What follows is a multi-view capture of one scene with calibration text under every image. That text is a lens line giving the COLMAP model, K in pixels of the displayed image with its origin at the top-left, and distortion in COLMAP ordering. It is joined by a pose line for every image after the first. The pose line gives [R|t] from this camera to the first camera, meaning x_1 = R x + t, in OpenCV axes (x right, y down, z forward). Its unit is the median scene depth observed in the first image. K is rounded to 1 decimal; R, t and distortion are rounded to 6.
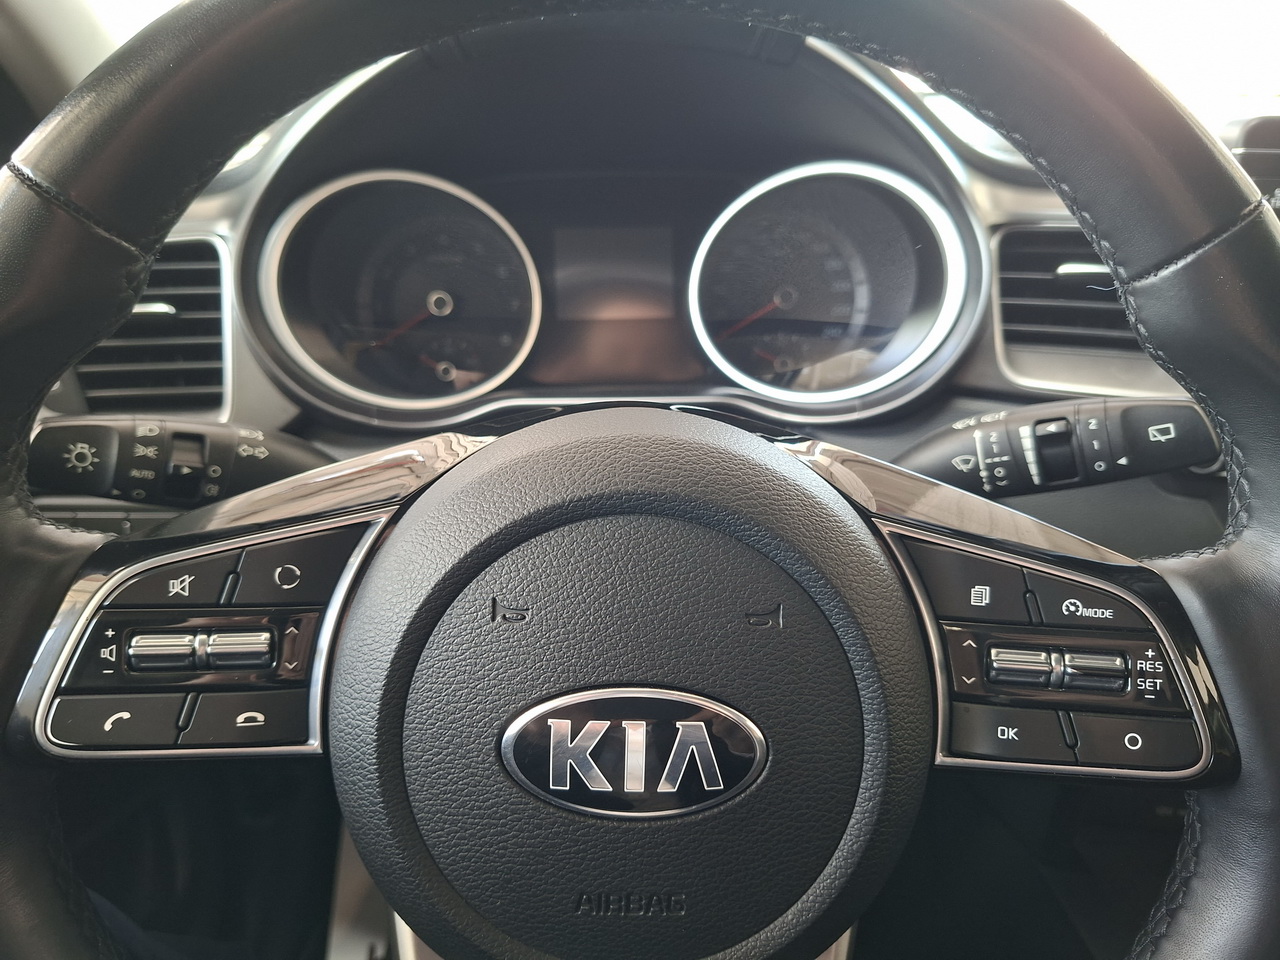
lens RADIAL K [[855.8, 0, 640.0], [0, 855.8, 480.0], [0, 0, 1]] dist [0.003014, -0.057489]
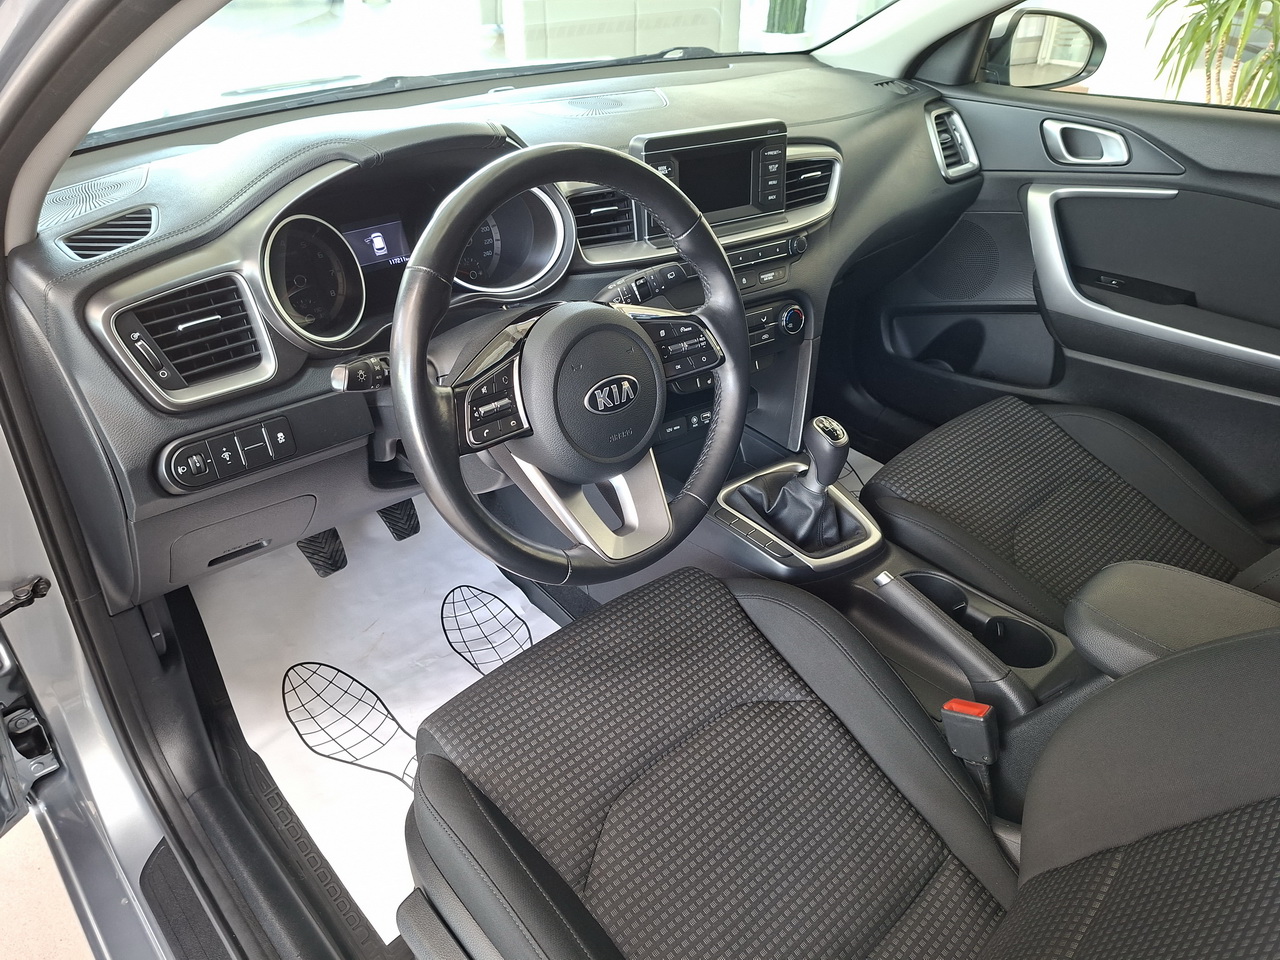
lens RADIAL K [[855.8, 0, 640.0], [0, 855.8, 480.0], [0, 0, 1]] dist [0.003014, -0.057489]
pose [[0.724148, -0.342581, 0.598539, -2.074303], [0.243895, 0.939024, 0.242383, -0.182580], [-0.645078, -0.029541, 0.763546, -1.736640]]
